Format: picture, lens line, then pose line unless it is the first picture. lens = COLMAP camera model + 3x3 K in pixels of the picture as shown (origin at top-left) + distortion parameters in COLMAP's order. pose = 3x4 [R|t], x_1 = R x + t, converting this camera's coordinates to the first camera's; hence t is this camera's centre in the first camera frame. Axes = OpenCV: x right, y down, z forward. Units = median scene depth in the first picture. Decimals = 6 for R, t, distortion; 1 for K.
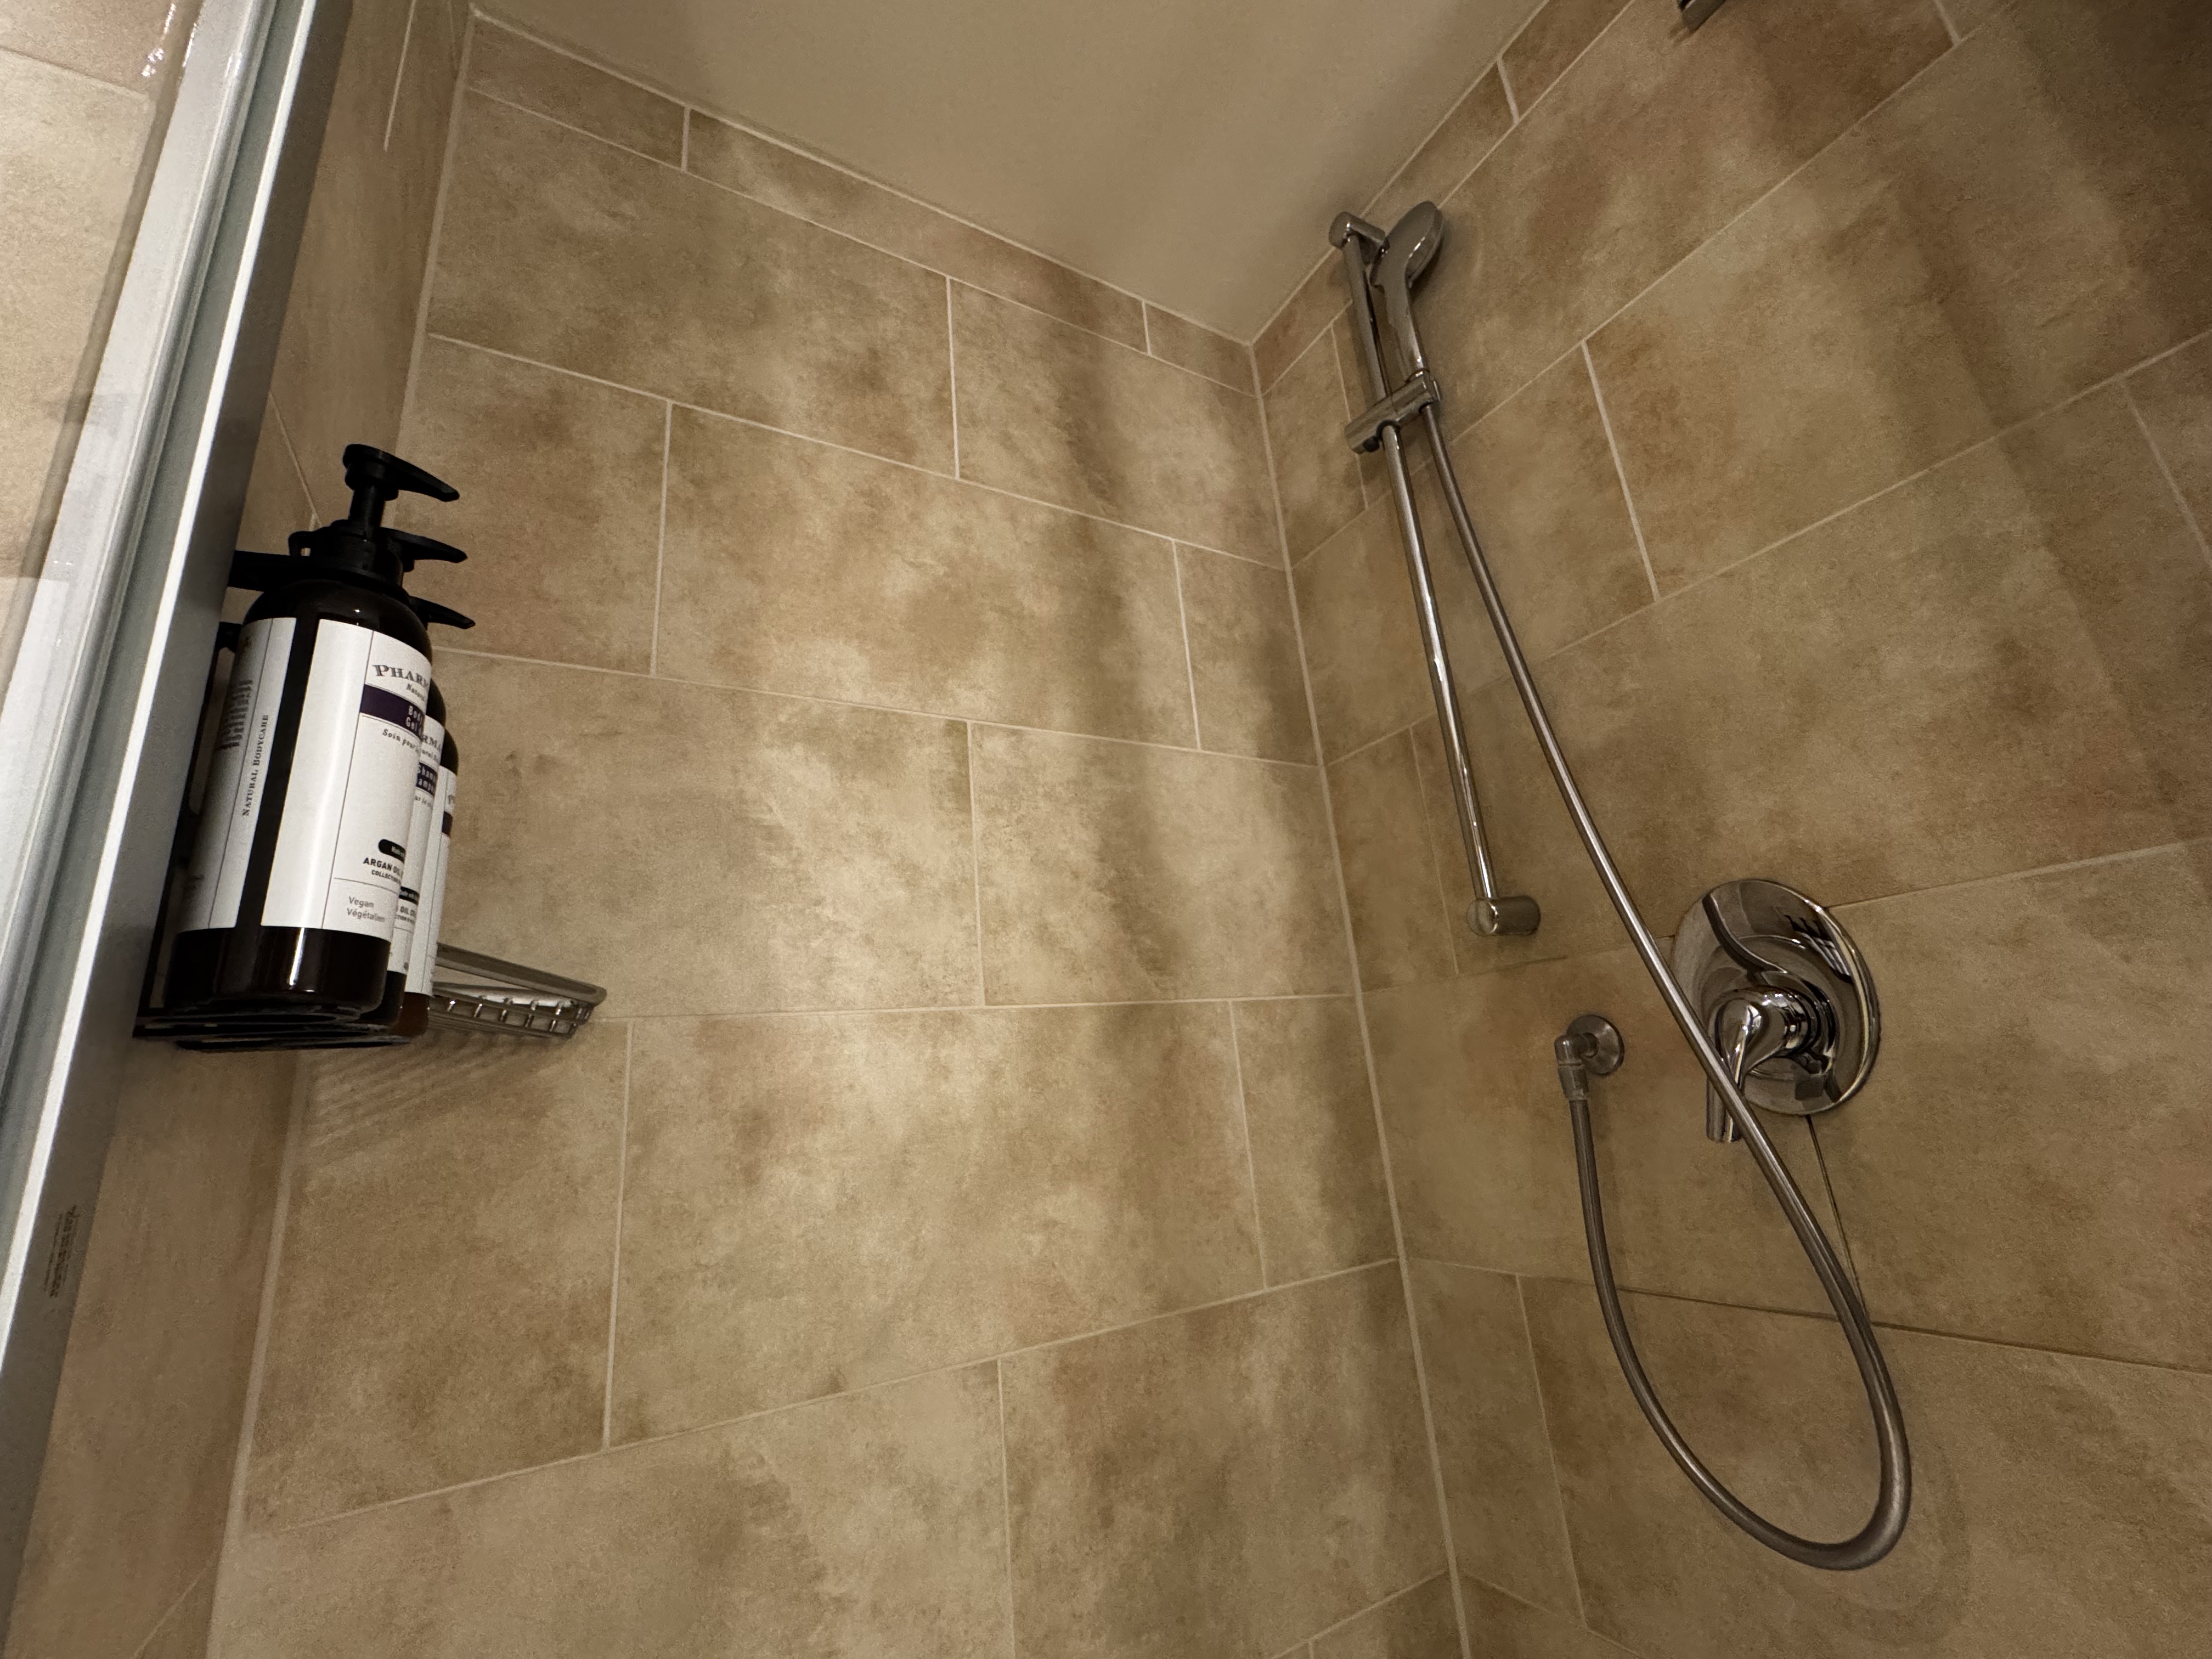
lens RADIAL K [[891.3, 0, 1103.1], [0, 891.3, 830.5], [0, 0, 1]] dist [-0.003500, 0.000557]
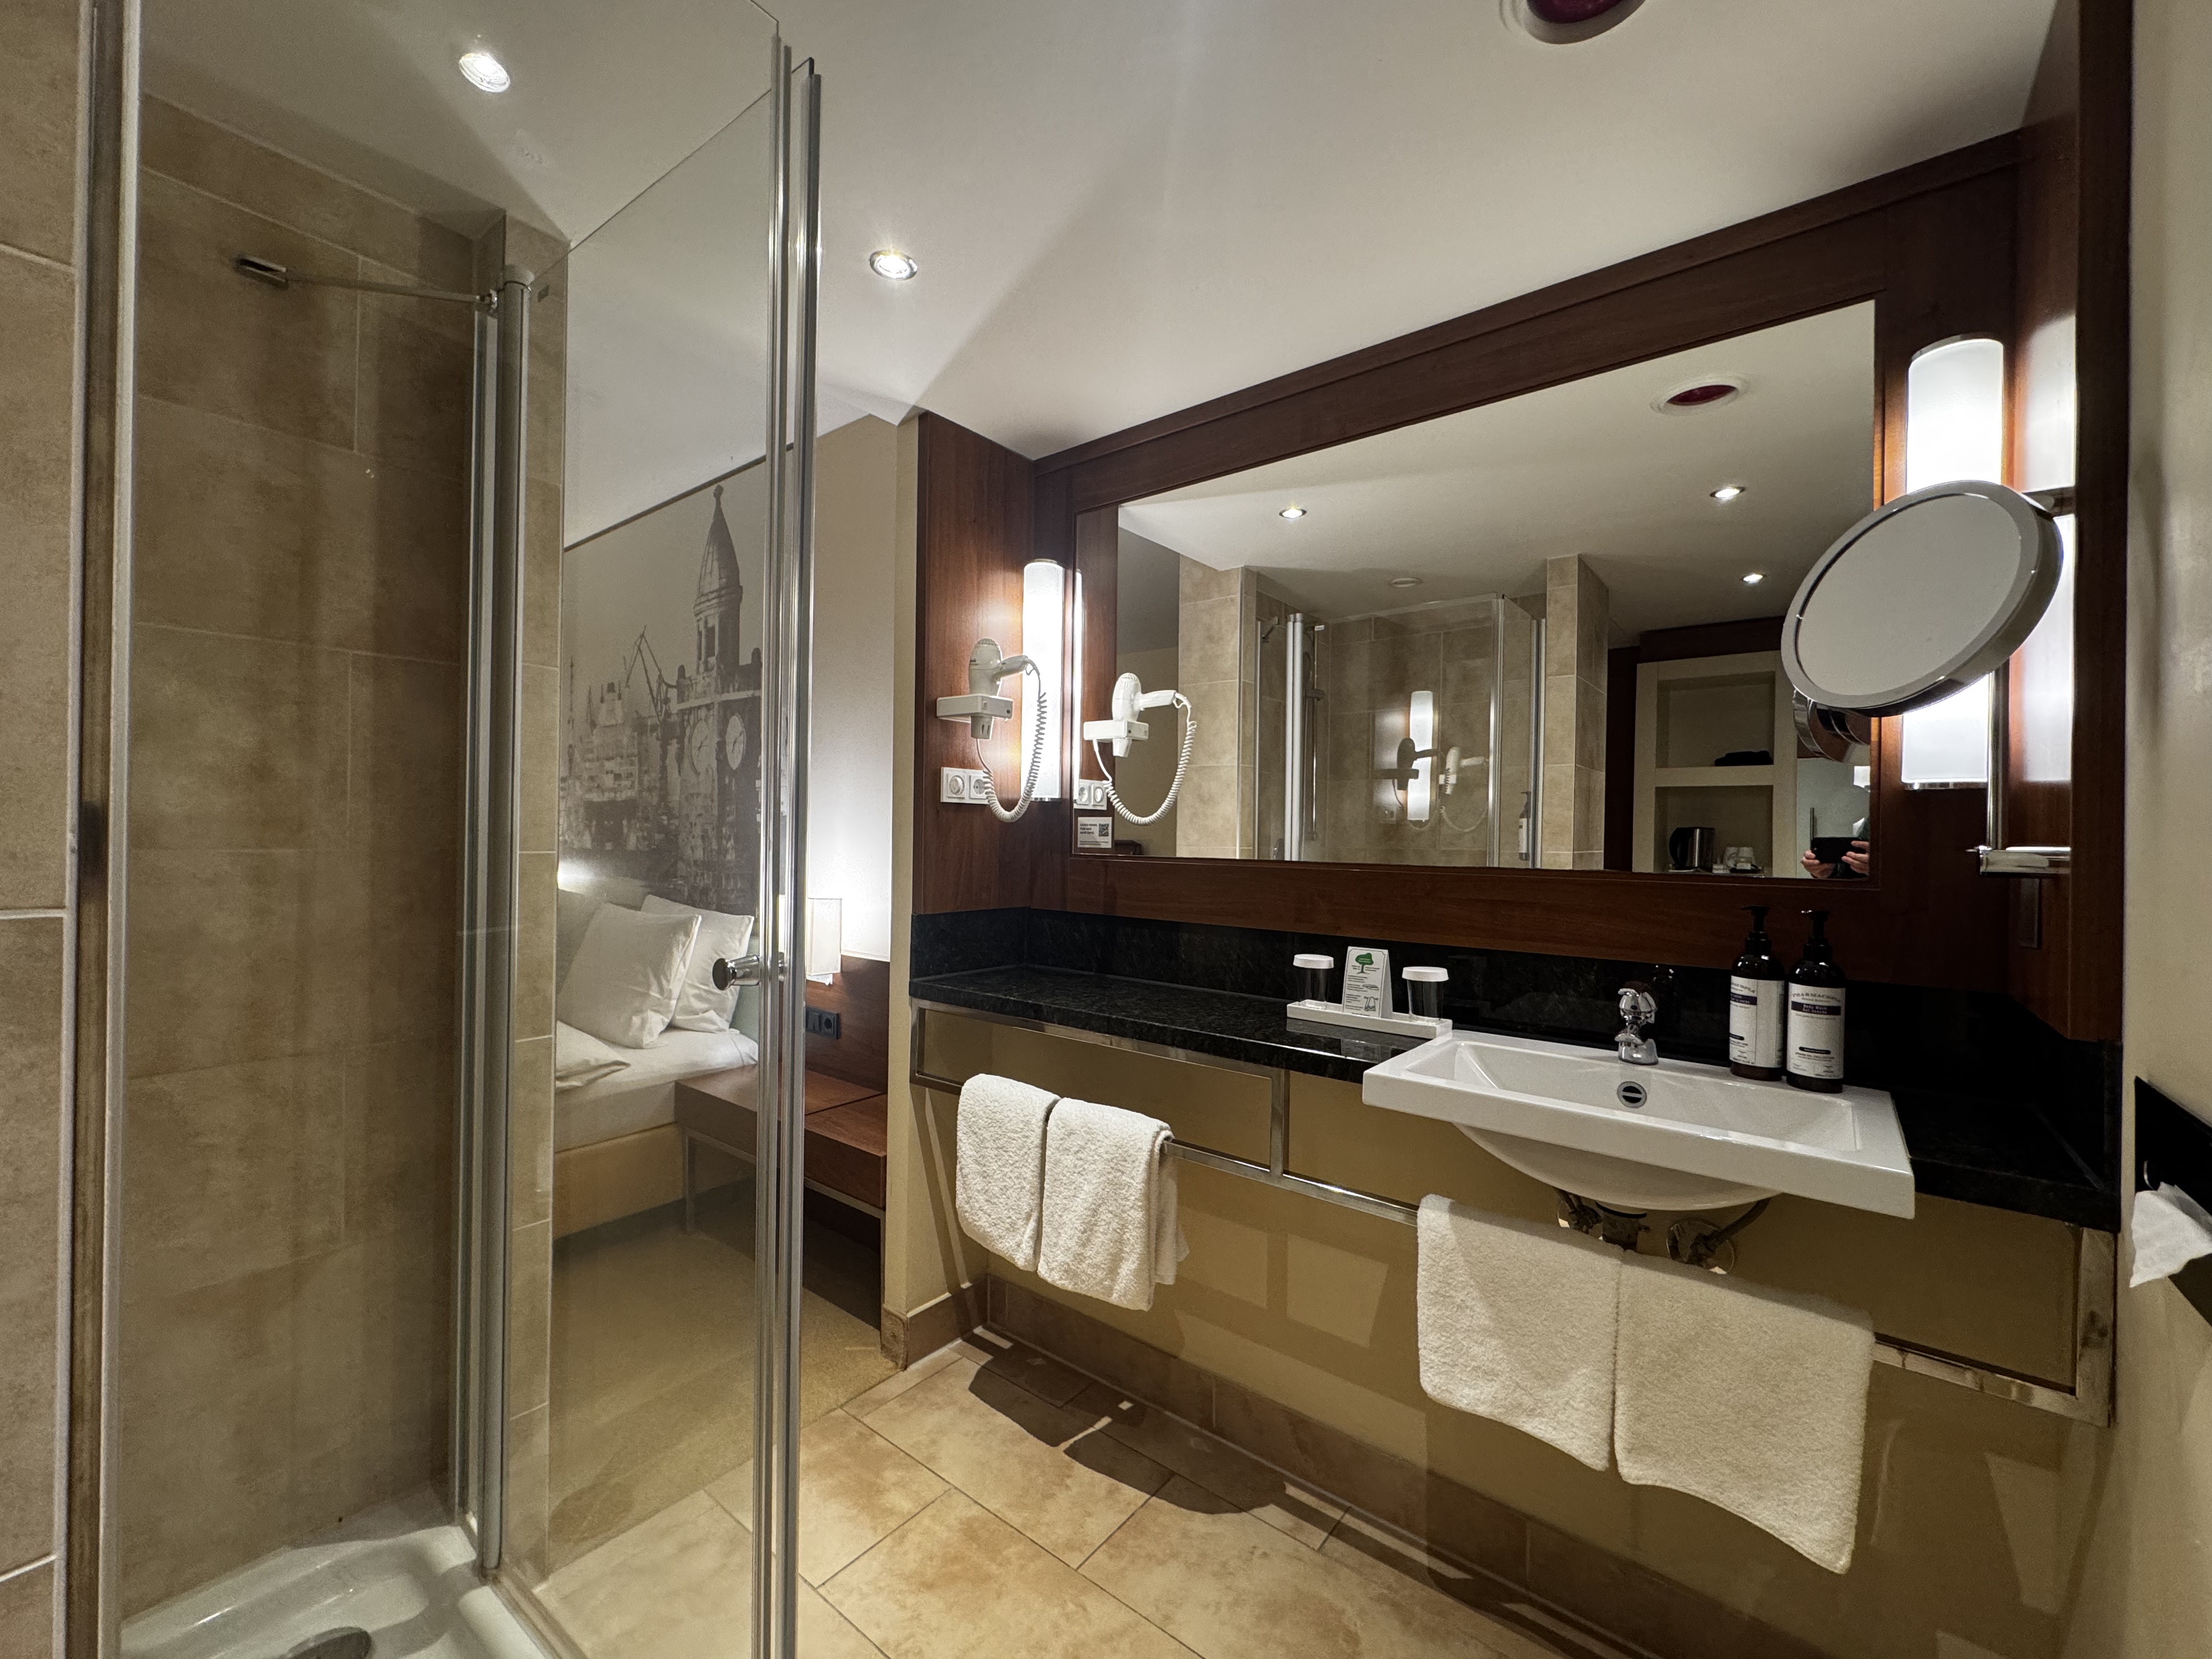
lens RADIAL K [[891.3, 0, 1103.2], [0, 891.3, 829.7], [0, 0, 1]] dist [-0.003500, 0.000557]
pose [[-0.392618, 0.080388, 0.916182, -1.266514], [-0.238637, 0.953150, -0.185897, -0.075625], [-0.888203, -0.291621, -0.355040, -0.045240]]
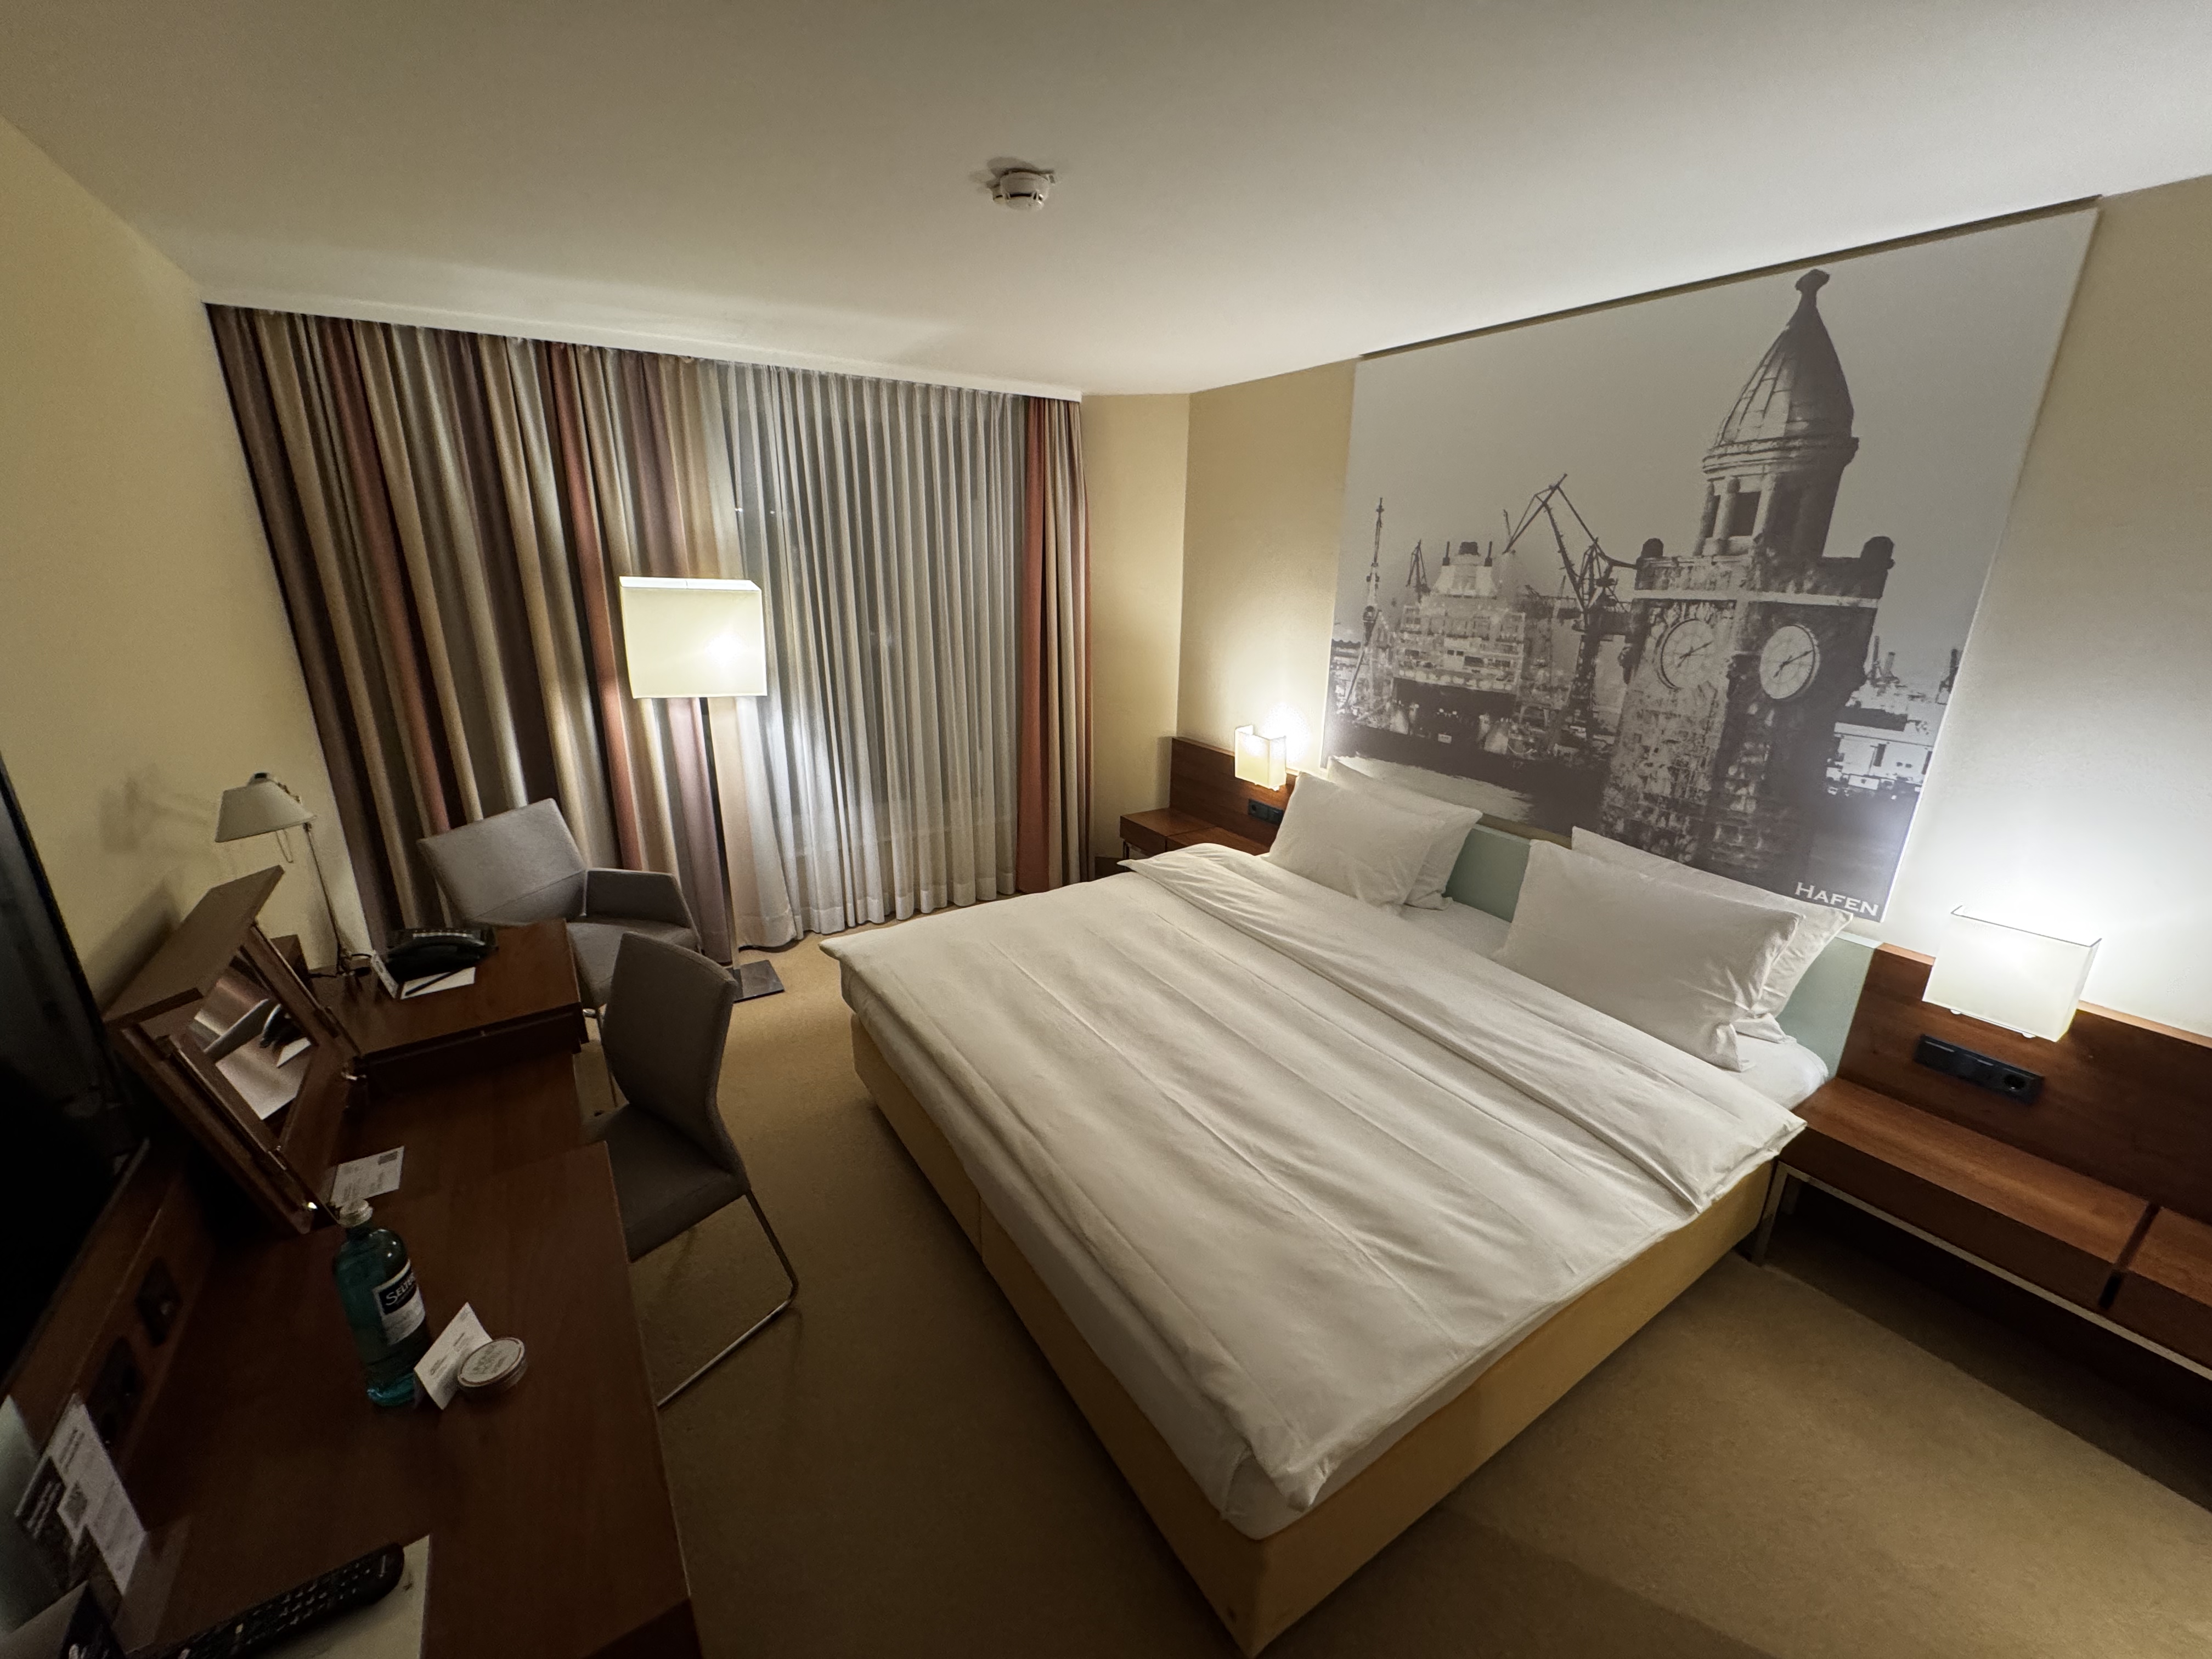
lens RADIAL K [[891.3, 0, 1084.8], [0, 891.3, 831.8], [0, 0, 1]] dist [-0.003500, 0.000557]
pose [[-0.060207, -0.224168, 0.972689, 0.153657], [-0.282416, 0.938467, 0.198801, -0.193796], [-0.957401, -0.262733, -0.119810, 2.685882]]
